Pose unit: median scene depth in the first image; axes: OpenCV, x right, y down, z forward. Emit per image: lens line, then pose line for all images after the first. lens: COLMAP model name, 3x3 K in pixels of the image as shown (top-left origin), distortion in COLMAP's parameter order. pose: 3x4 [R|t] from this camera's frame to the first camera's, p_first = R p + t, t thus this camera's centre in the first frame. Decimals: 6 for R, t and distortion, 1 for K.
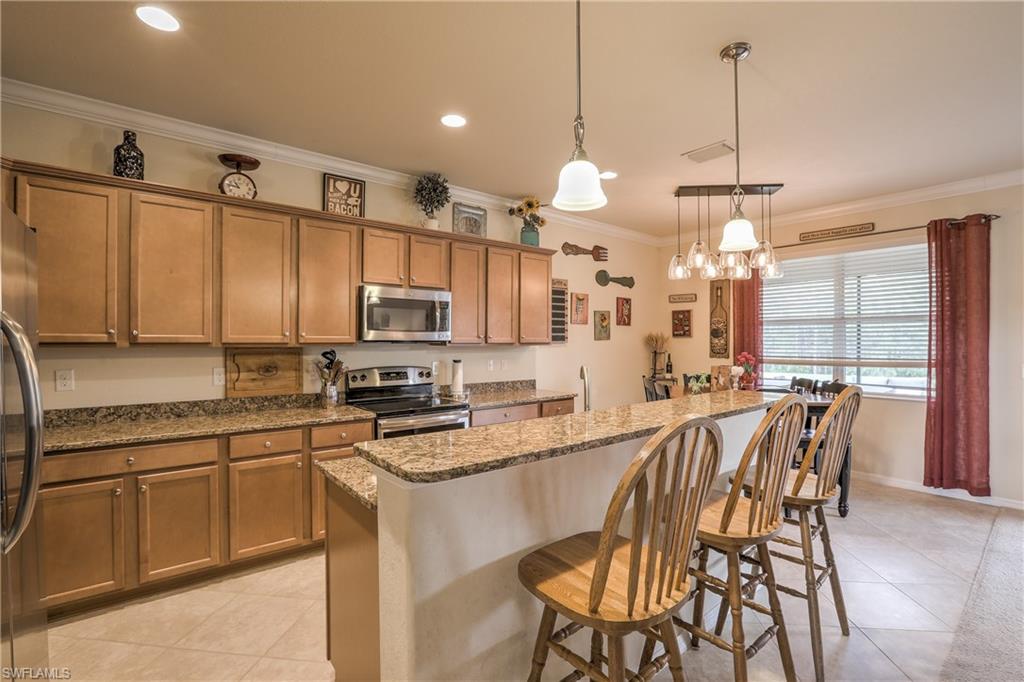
lens RADIAL K [[464.9, 0, 526.9], [0, 464.9, 340.3], [0, 0, 1]] dist [-0.038513, 0.007976]
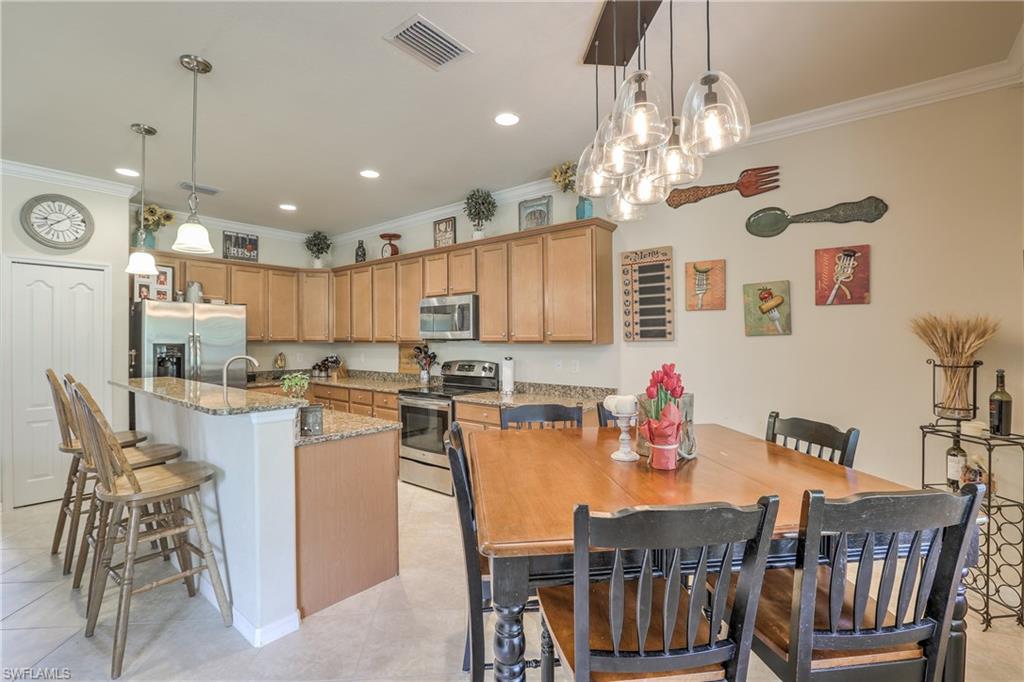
lens RADIAL K [[464.9, 0, 508.4], [0, 464.9, 340.3], [0, 0, 1]] dist [-0.038513, 0.007976]
pose [[0.192809, -0.000063, -0.981236, 0.763550], [0.006815, 0.999976, 0.001275, 0.003243], [0.981213, -0.006933, 0.192805, 0.709706]]
